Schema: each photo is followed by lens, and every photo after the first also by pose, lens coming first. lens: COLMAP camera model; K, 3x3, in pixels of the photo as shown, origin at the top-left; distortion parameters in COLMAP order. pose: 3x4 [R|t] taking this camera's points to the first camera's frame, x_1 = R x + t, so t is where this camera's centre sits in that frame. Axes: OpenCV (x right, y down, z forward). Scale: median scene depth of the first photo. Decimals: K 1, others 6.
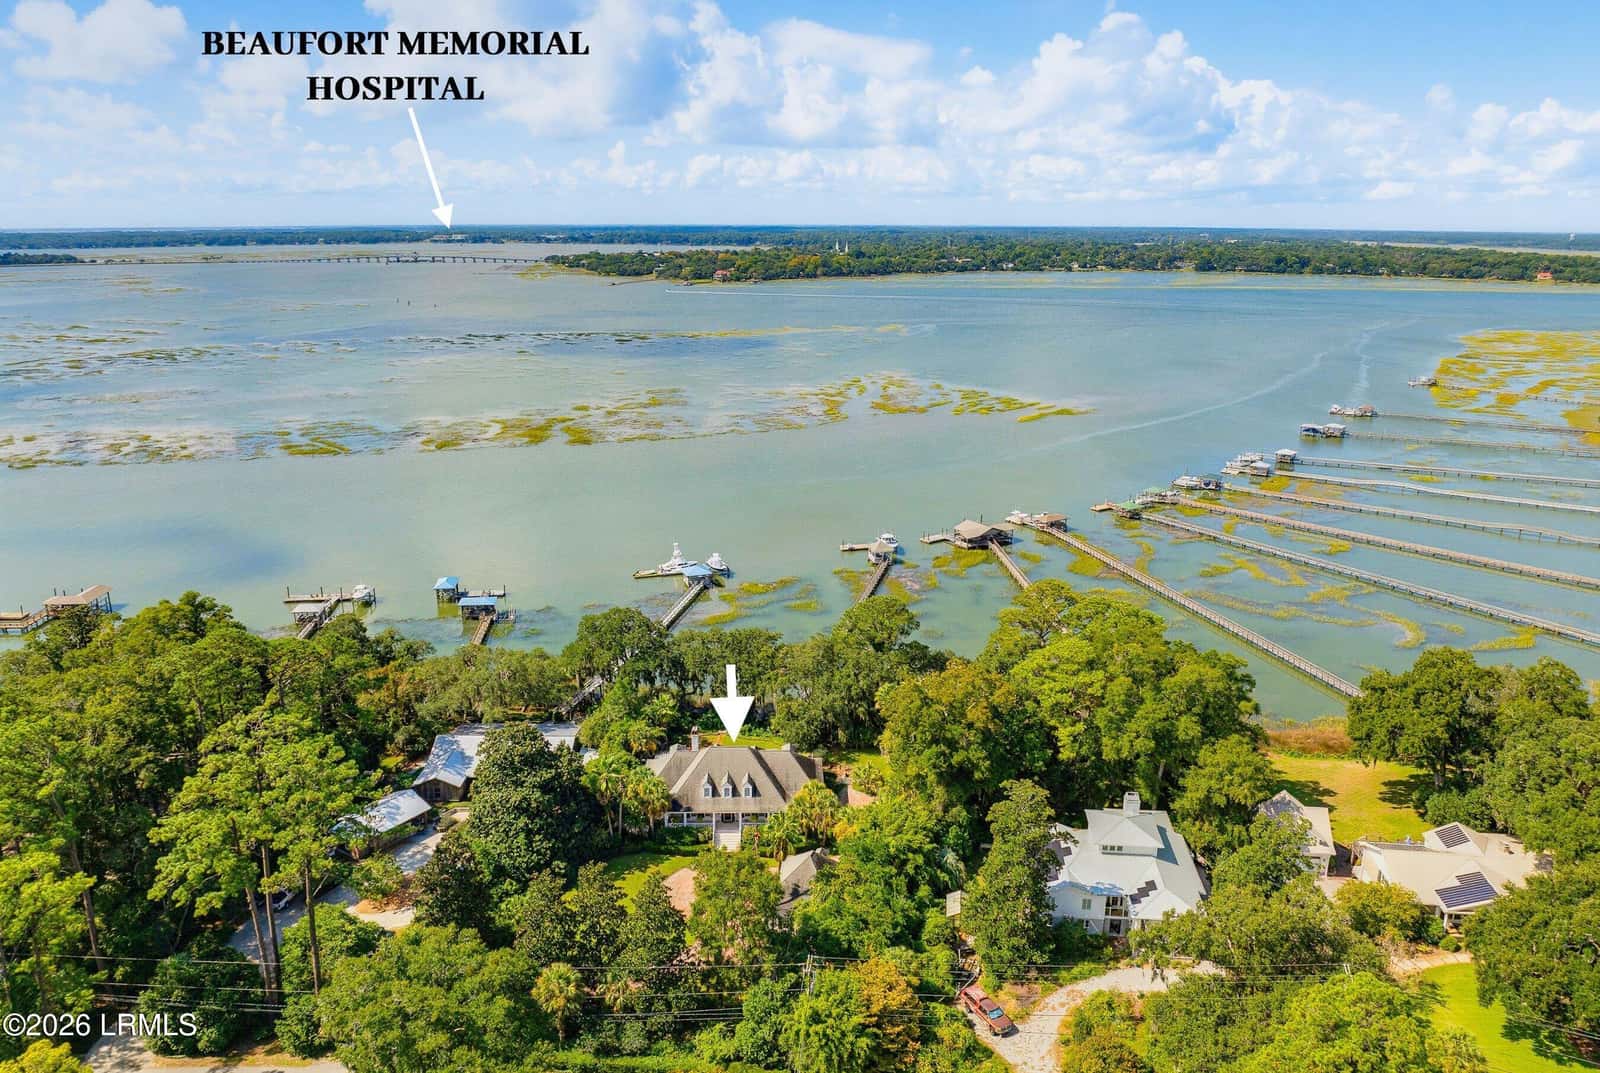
lens RADIAL K [[1235.3, 0, 842.4], [0, 1235.3, 535.3], [0, 0, 1]] dist [-0.056959, 0.032119]
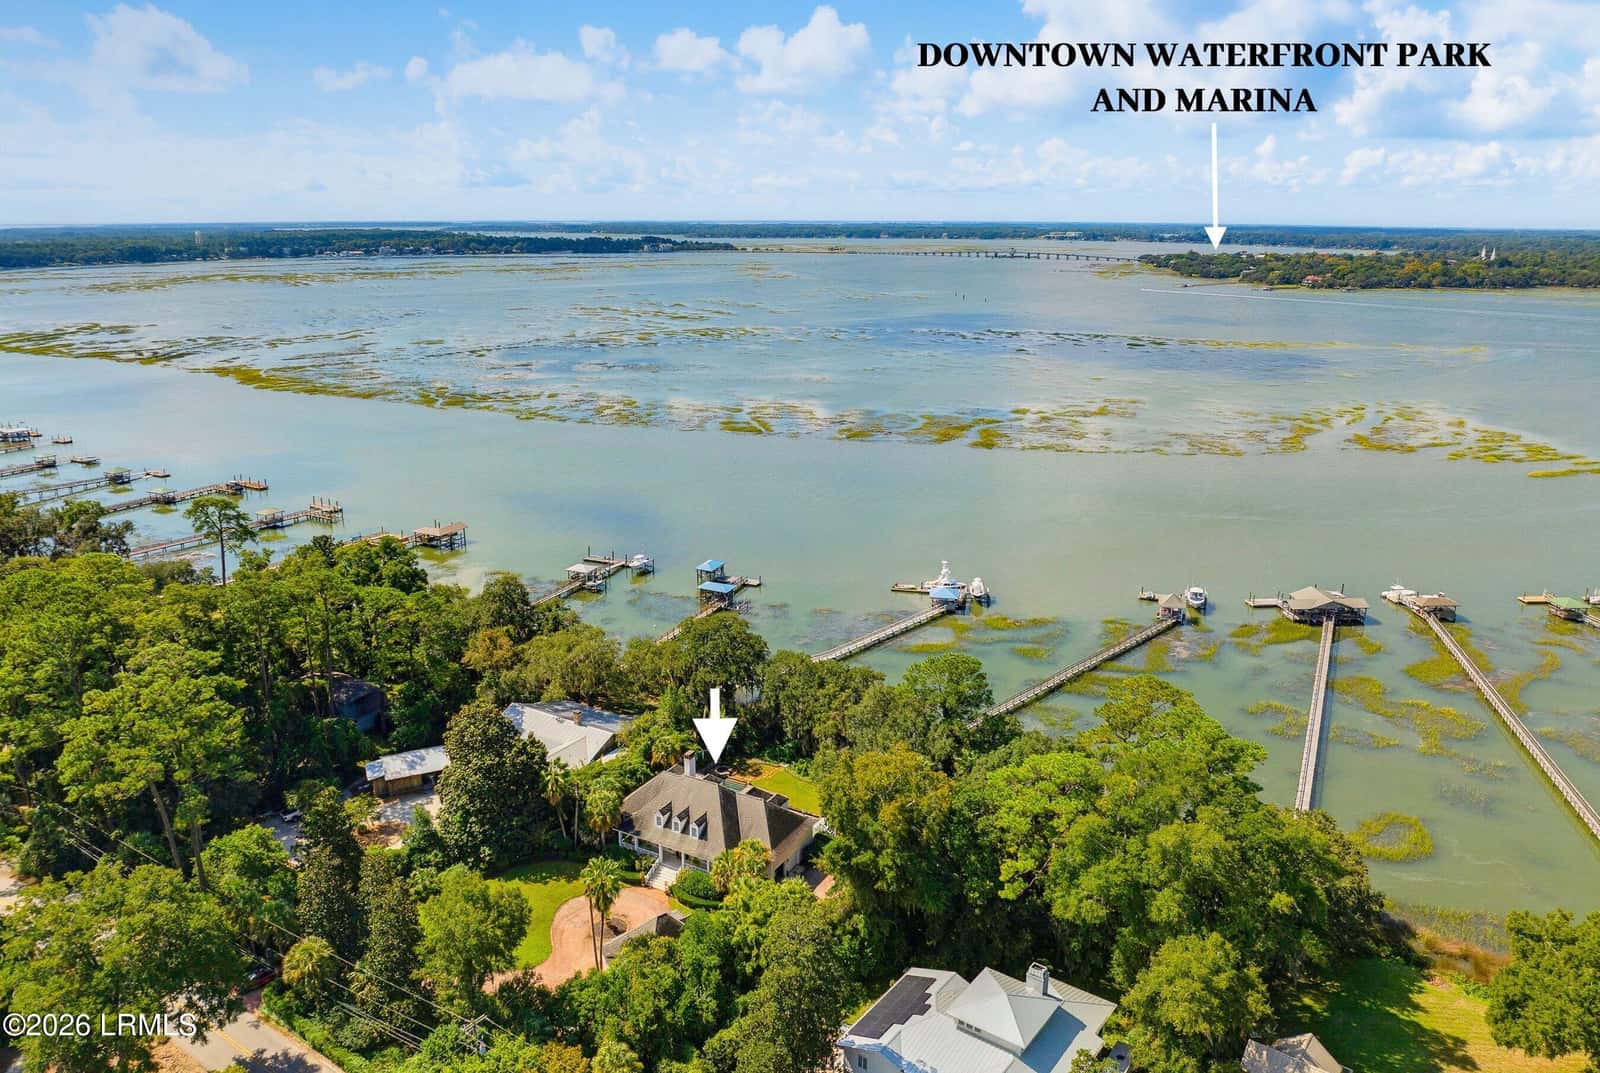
lens RADIAL K [[1235.3, 0, 842.4], [0, 1235.3, 535.3], [0, 0, 1]] dist [-0.056959, 0.032119]
pose [[0.835656, 0.137153, -0.531853, 0.109121], [-0.137148, 0.989753, 0.039747, -0.014494], [0.531855, 0.039728, 0.845903, 0.062803]]
